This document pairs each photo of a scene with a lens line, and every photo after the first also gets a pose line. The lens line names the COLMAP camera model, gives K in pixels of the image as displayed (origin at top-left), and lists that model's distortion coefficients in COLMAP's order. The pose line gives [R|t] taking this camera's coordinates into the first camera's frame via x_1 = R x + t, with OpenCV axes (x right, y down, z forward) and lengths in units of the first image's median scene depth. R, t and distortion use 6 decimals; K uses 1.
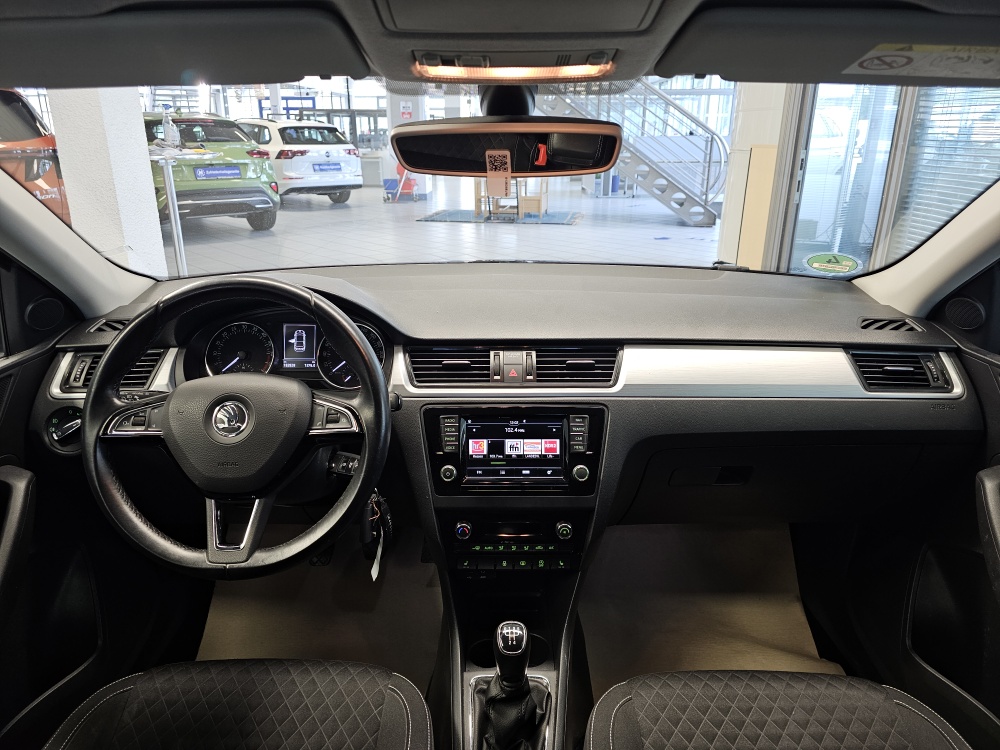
lens RADIAL K [[675.9, 0, 487.4], [0, 675.9, 369.0], [0, 0, 1]] dist [0.055149, -0.053220]
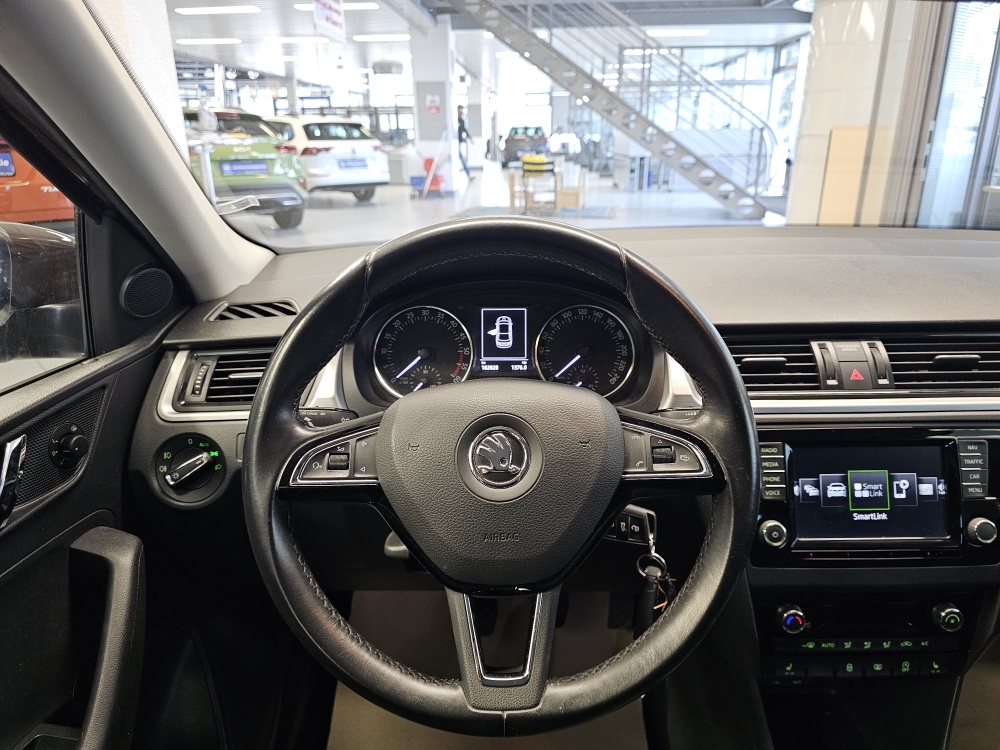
lens RADIAL K [[675.9, 0, 506.9], [0, 675.9, 371.6], [0, 0, 1]] dist [0.055149, -0.053220]
pose [[0.999921, -0.010541, 0.006910, -0.301999], [0.010528, 0.999943, 0.001966, -0.002117], [-0.006930, -0.001893, 0.999974, 0.333949]]
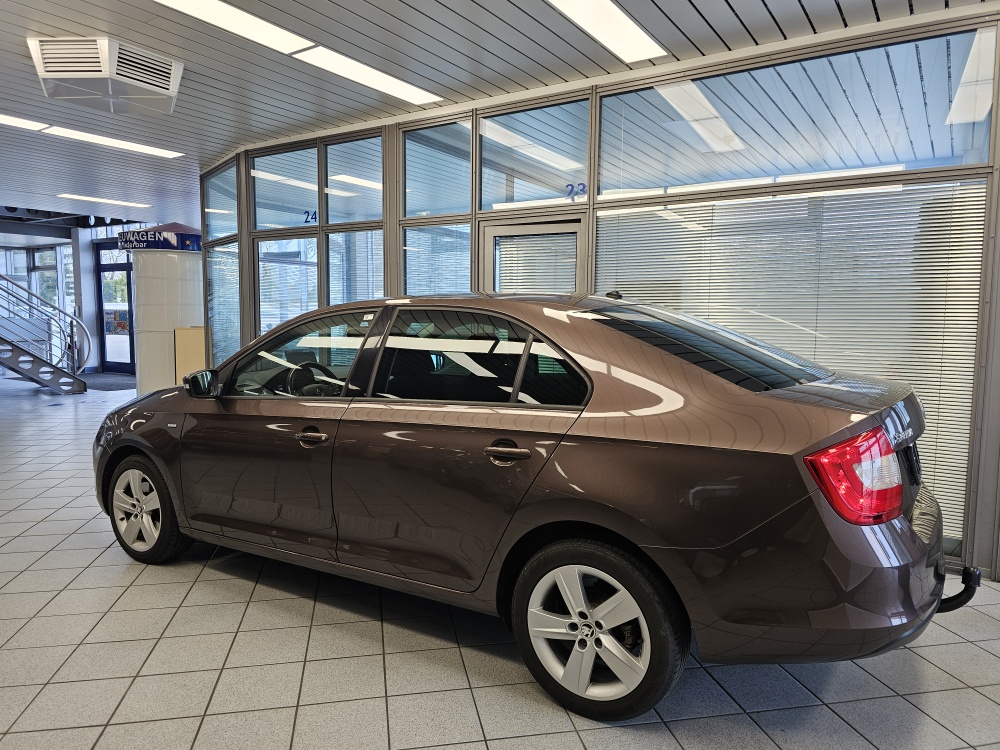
lens RADIAL K [[675.9, 0, 501.6], [0, 675.9, 370.5], [0, 0, 1]] dist [0.055149, -0.053220]
pose [[0.505298, -0.066650, 0.860367, -2.847978], [0.275740, 0.957215, -0.087791, 0.515960], [-0.817705, 0.281598, 0.502056, -1.757752]]
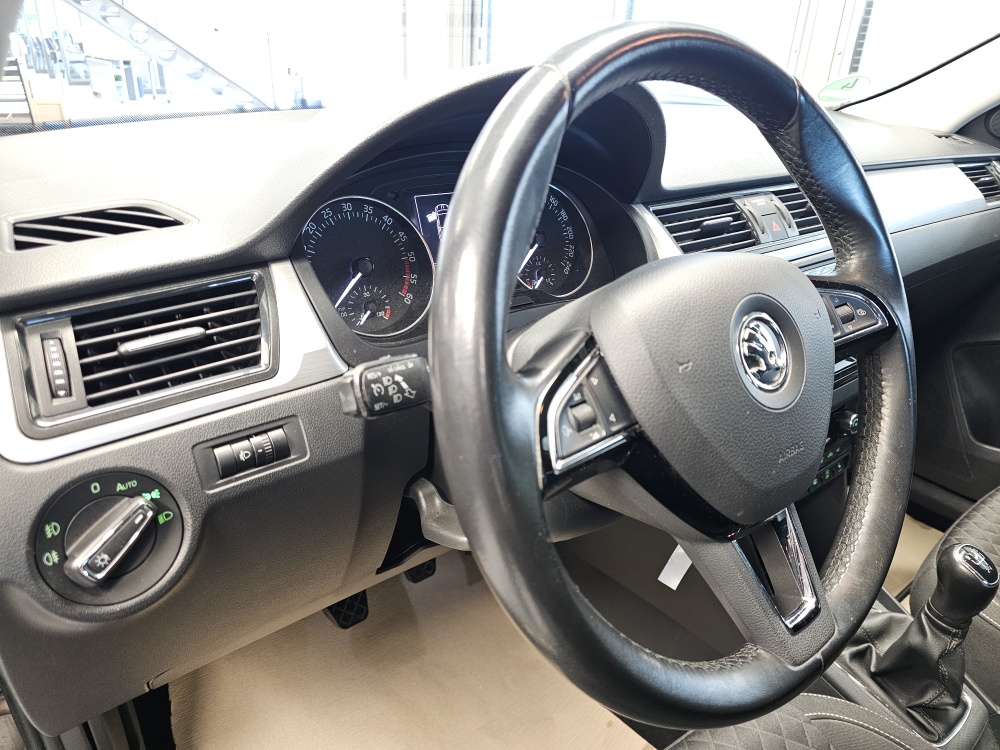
lens RADIAL K [[675.9, 0, 492.9], [0, 675.9, 376.0], [0, 0, 1]] dist [0.055149, -0.053220]
pose [[0.779541, -0.236997, 0.579783, -0.626058], [0.165777, 0.970709, 0.173902, -0.014884], [-0.604015, -0.039449, 0.795996, 0.609527]]
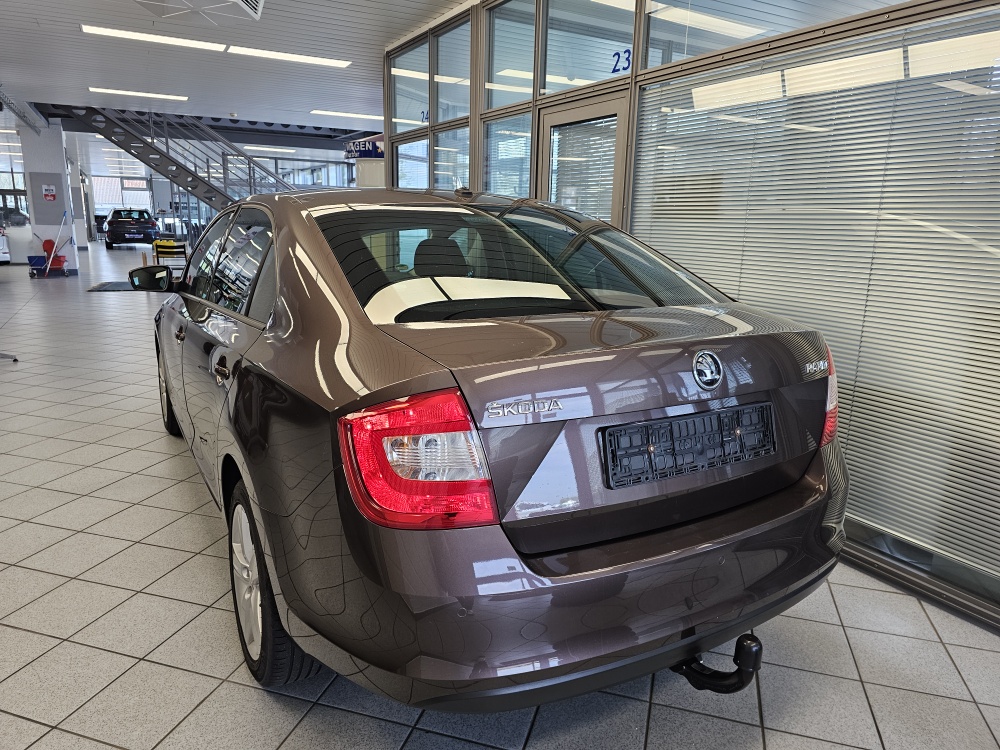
lens RADIAL K [[675.9, 0, 494.8], [0, 675.9, 374.0], [0, 0, 1]] dist [0.055149, -0.053220]
pose [[0.855358, -0.095423, 0.509173, -1.167880], [0.148362, 0.986841, -0.064293, 0.859665], [-0.496338, 0.130536, 0.858260, -2.752572]]
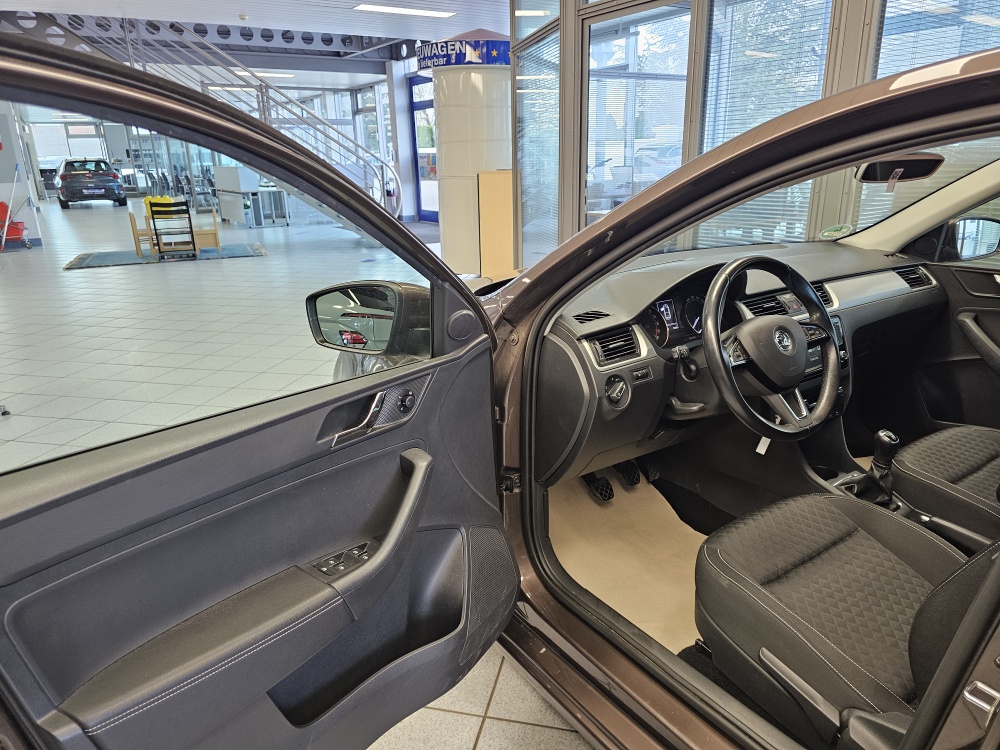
lens RADIAL K [[675.9, 0, 503.2], [0, 675.9, 376.1], [0, 0, 1]] dist [0.055149, -0.053220]
pose [[0.816600, -0.192741, 0.544073, -1.473879], [0.207999, 0.977534, 0.034110, -0.031898], [-0.538424, 0.085312, 0.838344, 0.003451]]
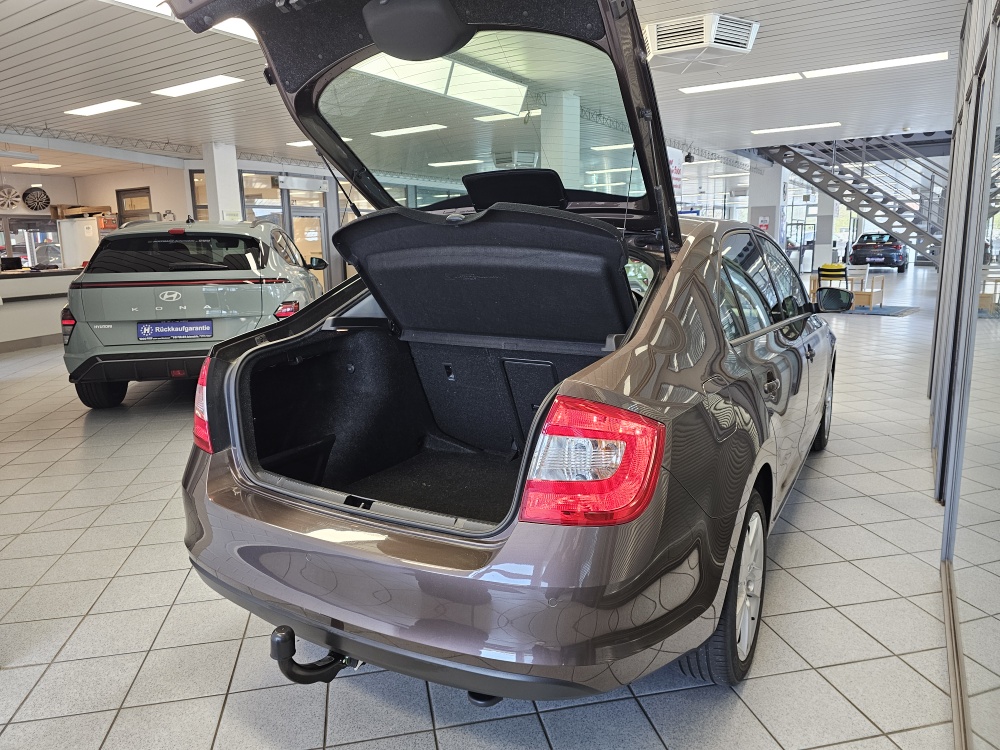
lens RADIAL K [[675.9, 0, 496.4], [0, 675.9, 376.7], [0, 0, 1]] dist [0.055149, -0.053220]
pose [[0.866553, 0.085069, -0.491782, 1.109286], [-0.150236, 0.984124, -0.094492, 0.970930], [0.475937, 0.155766, 0.865576, -3.031534]]
